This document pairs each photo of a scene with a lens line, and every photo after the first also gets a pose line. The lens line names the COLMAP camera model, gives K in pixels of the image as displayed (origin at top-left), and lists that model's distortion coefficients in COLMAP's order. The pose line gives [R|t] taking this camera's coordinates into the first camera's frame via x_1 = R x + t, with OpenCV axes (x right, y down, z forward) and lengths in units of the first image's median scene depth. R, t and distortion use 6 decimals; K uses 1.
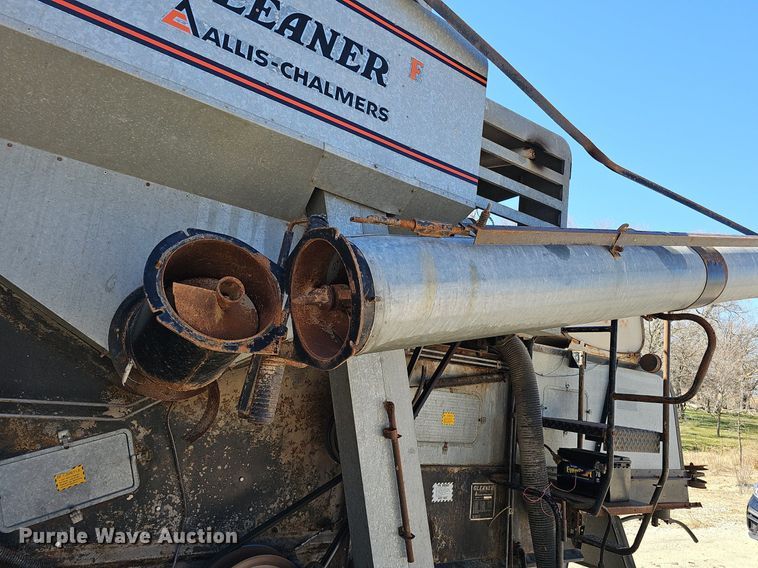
lens RADIAL K [[518.1, 0, 379.0], [0, 518.1, 284.0], [0, 0, 1]] dist [0.033886, -0.004569]
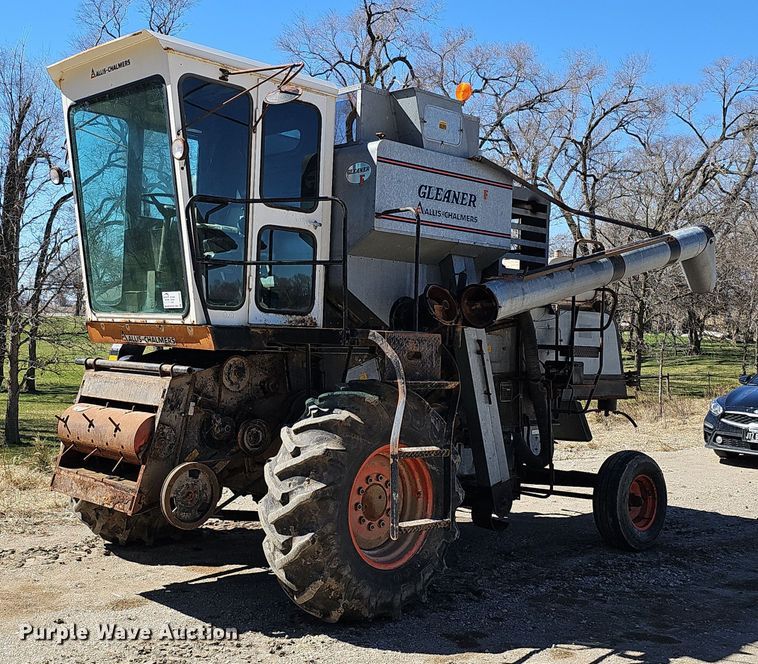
lens RADIAL K [[939.4, 0, 311.0], [0, 939.4, 300.6], [0, 0, 1]] dist [0.027926, -0.017624]
pose [[0.990443, -0.074044, 0.116362, -0.883374], [0.055731, 0.986587, 0.153427, -0.465242], [-0.126162, -0.145476, 0.981285, -2.211118]]
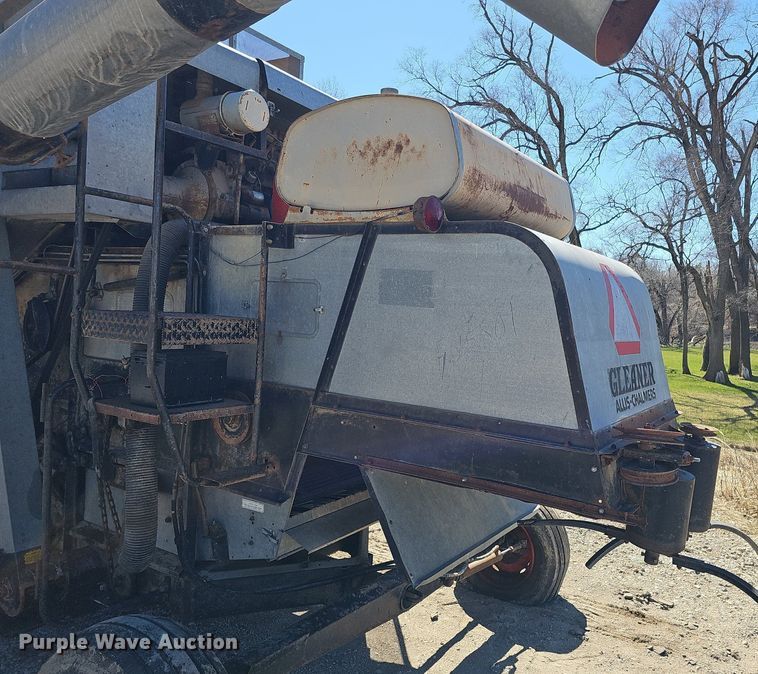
lens RADIAL K [[626.9, 0, 458.8], [0, 626.9, 333.2], [0, 0, 1]] dist [0.058955, -0.007449]
pose [[0.424640, -0.055482, -0.903660, 1.538557], [0.154065, 0.987991, 0.011737, 0.372888], [0.892157, -0.144207, 0.428089, 1.035153]]
